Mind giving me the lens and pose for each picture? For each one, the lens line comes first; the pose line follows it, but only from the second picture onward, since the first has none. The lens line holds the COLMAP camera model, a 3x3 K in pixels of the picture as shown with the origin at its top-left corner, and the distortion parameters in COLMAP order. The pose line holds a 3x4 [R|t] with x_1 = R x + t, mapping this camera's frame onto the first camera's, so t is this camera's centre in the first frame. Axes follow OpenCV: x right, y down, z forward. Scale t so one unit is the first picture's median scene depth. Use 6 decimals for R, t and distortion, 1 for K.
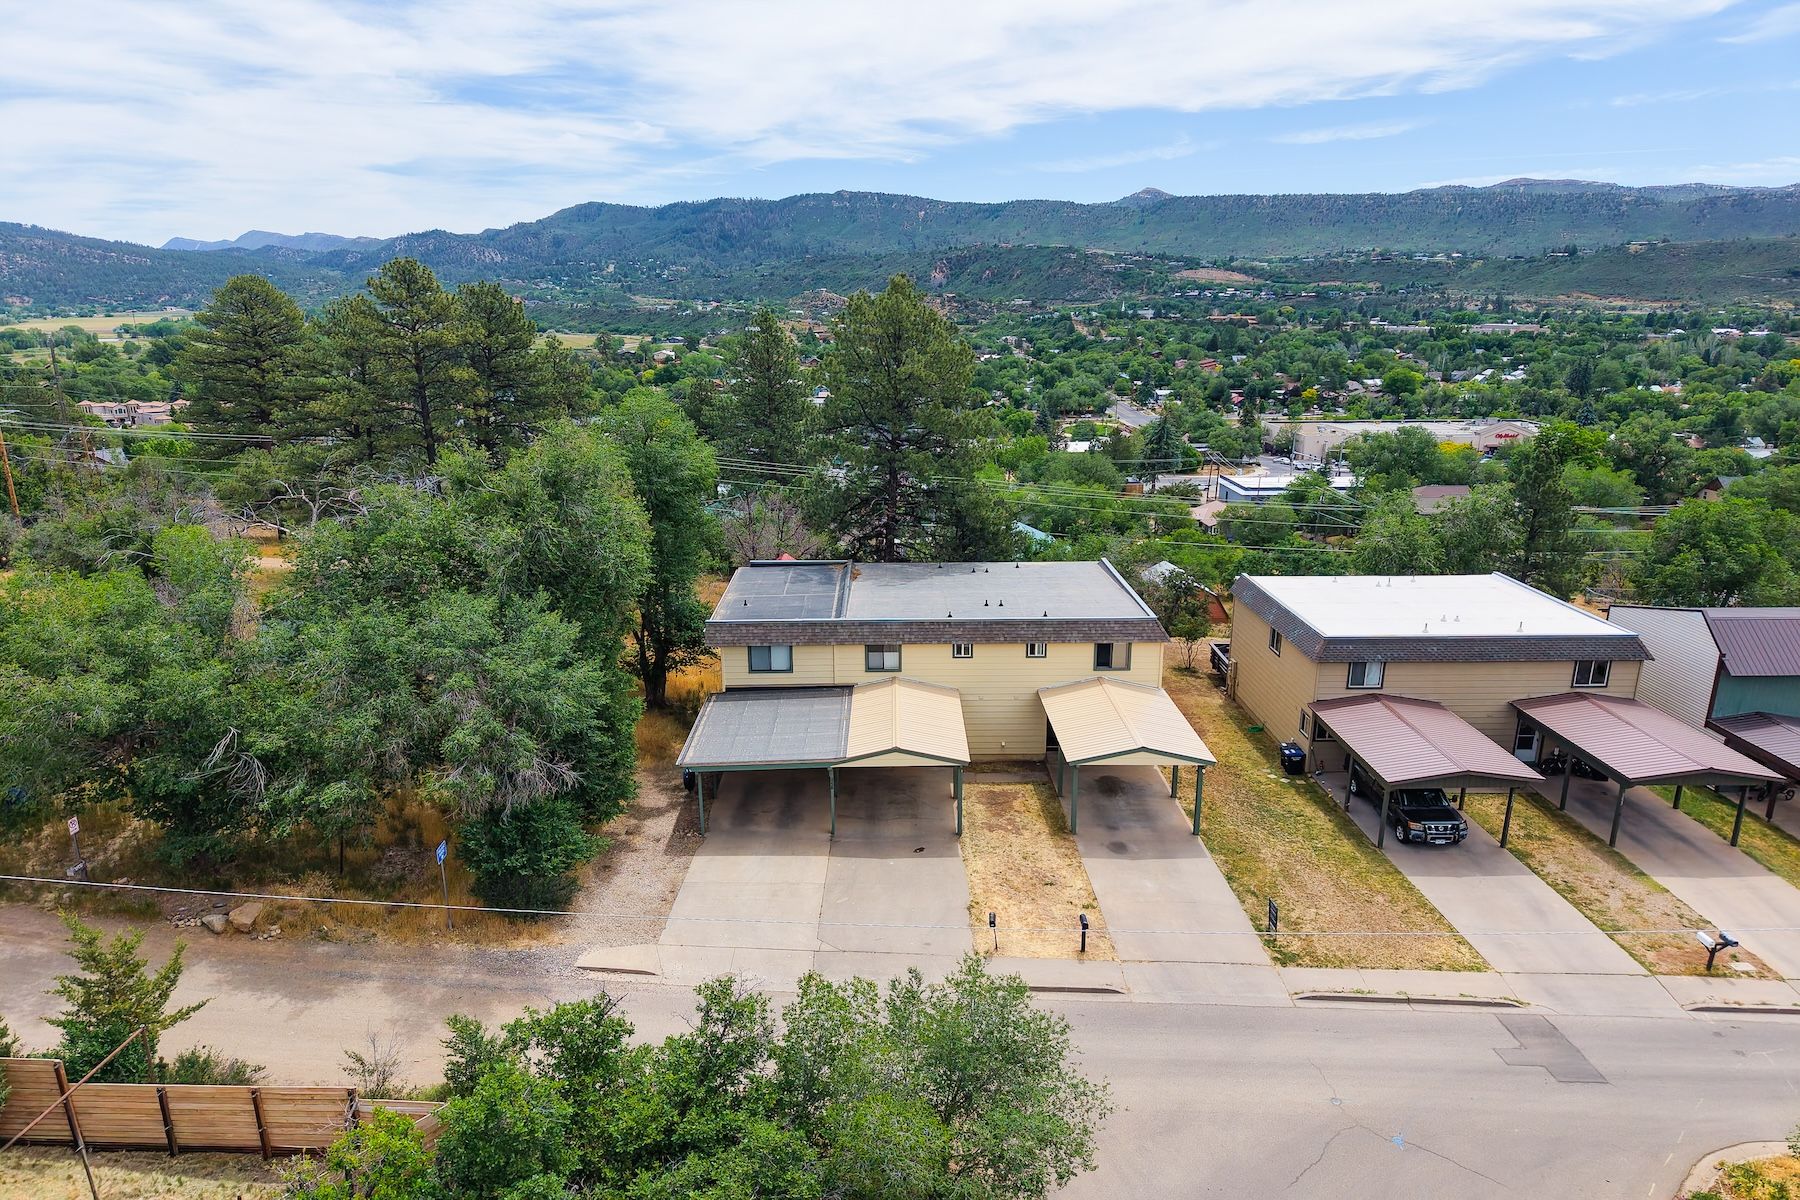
lens RADIAL K [[1201.7, 0, 909.5], [0, 1201.7, 667.1], [0, 0, 1]] dist [0.029105, -0.026084]
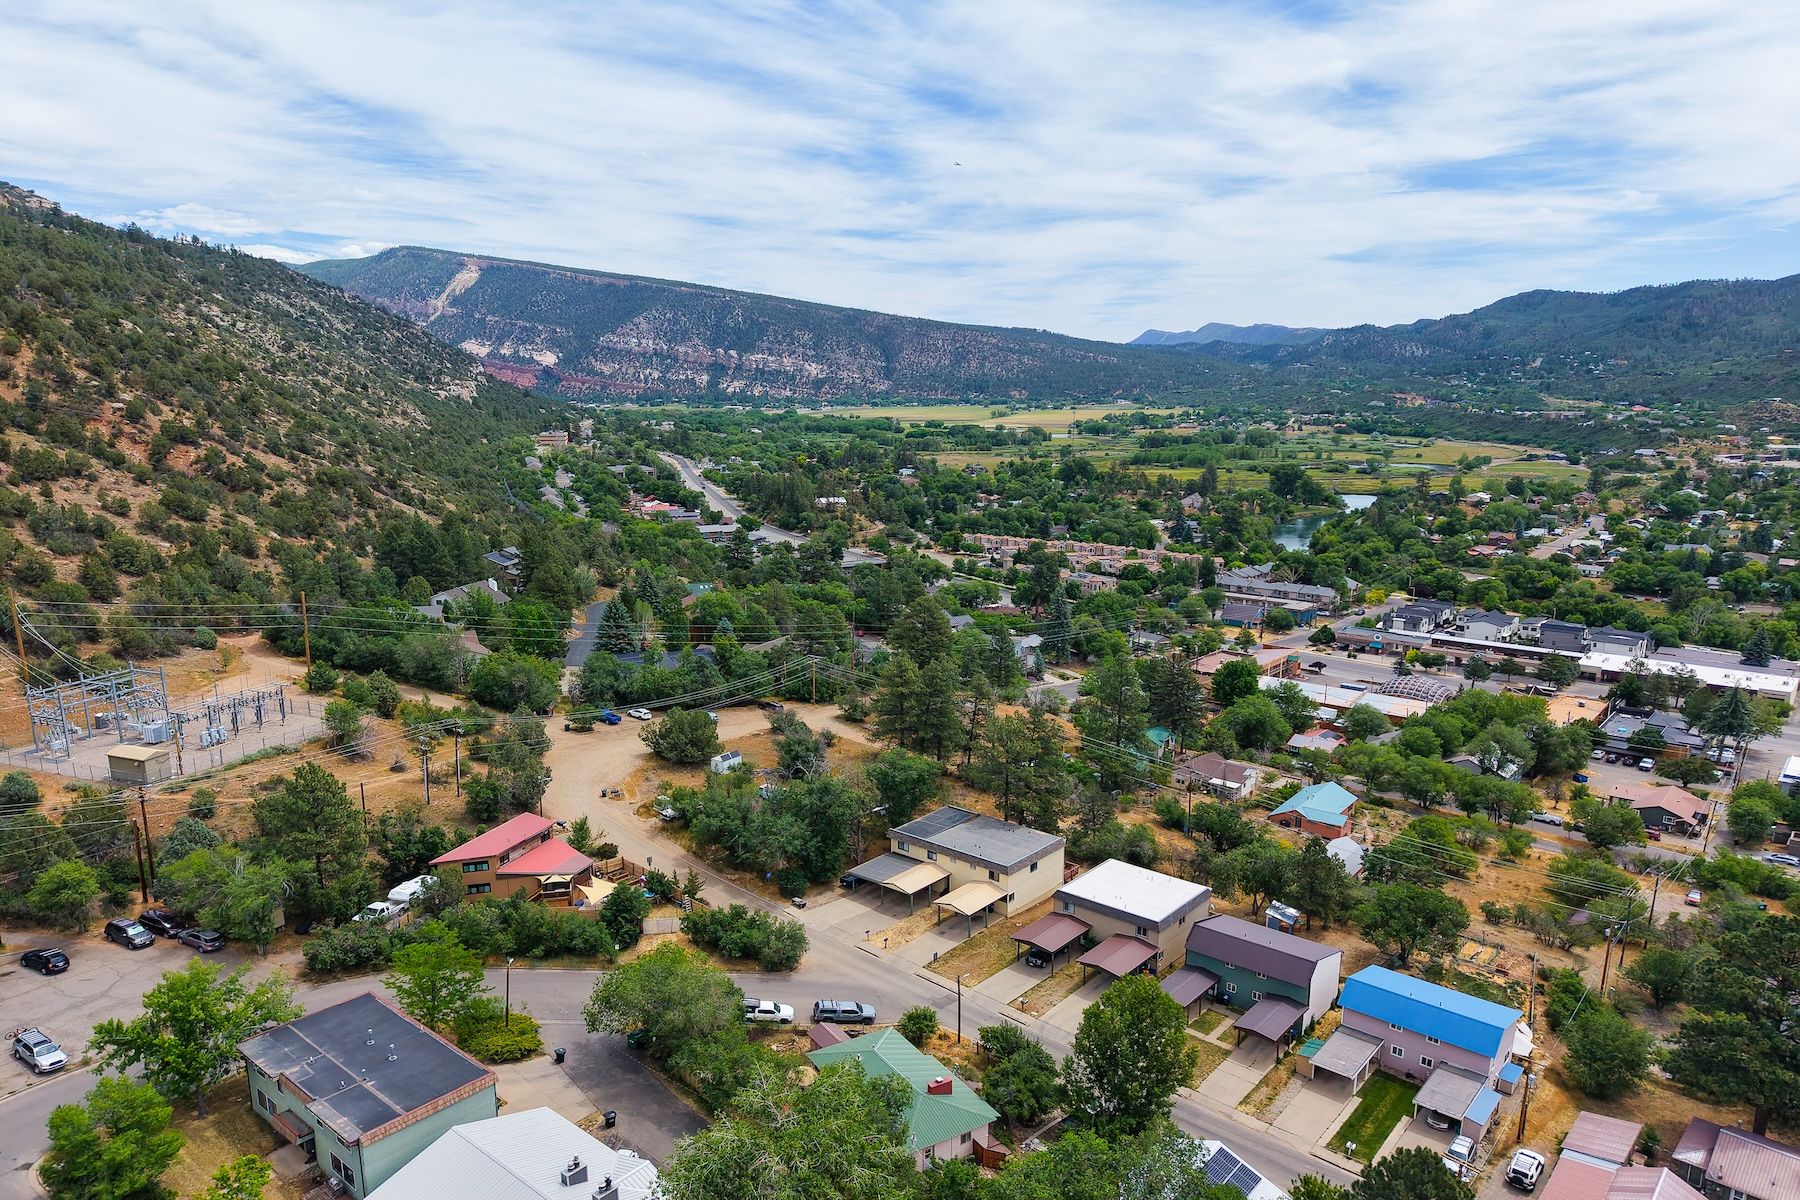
lens RADIAL K [[1263.4, 0, 905.9], [0, 1263.4, 666.5], [0, 0, 1]] dist [0.021393, -0.005719]
pose [[0.752179, 0.148544, -0.641998, 0.082291], [-0.187493, 0.982237, 0.007597, -0.022423], [0.631723, 0.114656, 0.766669, -0.061481]]
